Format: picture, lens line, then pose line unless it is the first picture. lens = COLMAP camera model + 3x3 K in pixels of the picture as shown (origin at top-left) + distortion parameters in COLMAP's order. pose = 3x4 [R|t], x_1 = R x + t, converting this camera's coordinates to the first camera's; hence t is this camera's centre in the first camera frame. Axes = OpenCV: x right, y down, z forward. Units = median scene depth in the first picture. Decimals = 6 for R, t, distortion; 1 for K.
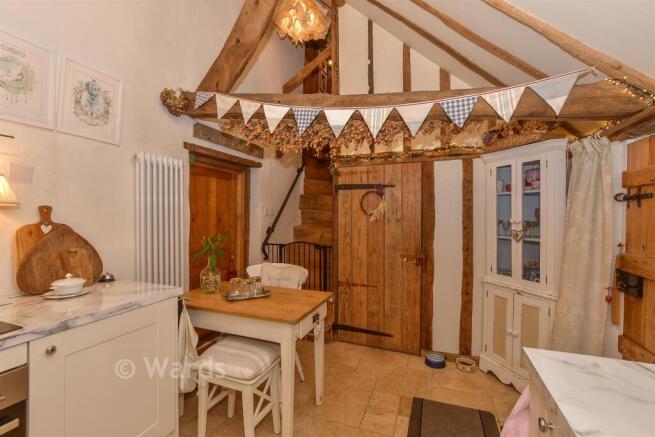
lens RADIAL K [[286.5, 0, 331.2], [0, 286.5, 218.5], [0, 0, 1]] dist [-0.014846, -0.000098]
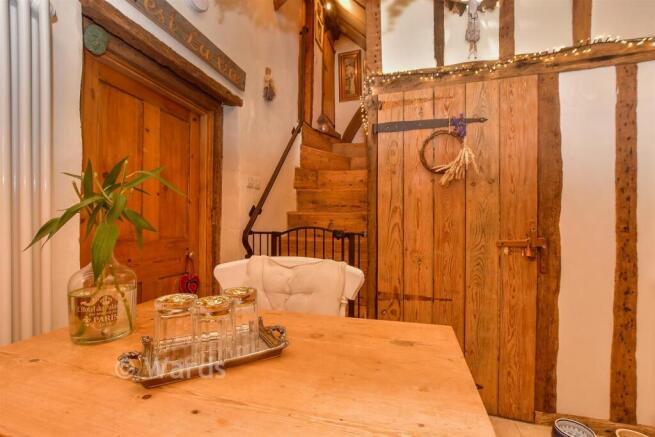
lens RADIAL K [[286.5, 0, 322.8], [0, 286.5, 221.4], [0, 0, 1]] dist [-0.014846, -0.000098]
pose [[0.998032, -0.004750, 0.062521, -0.130615], [0.005686, 0.999874, -0.014804, 0.090820], [-0.062443, 0.015131, 0.997934, 0.458315]]
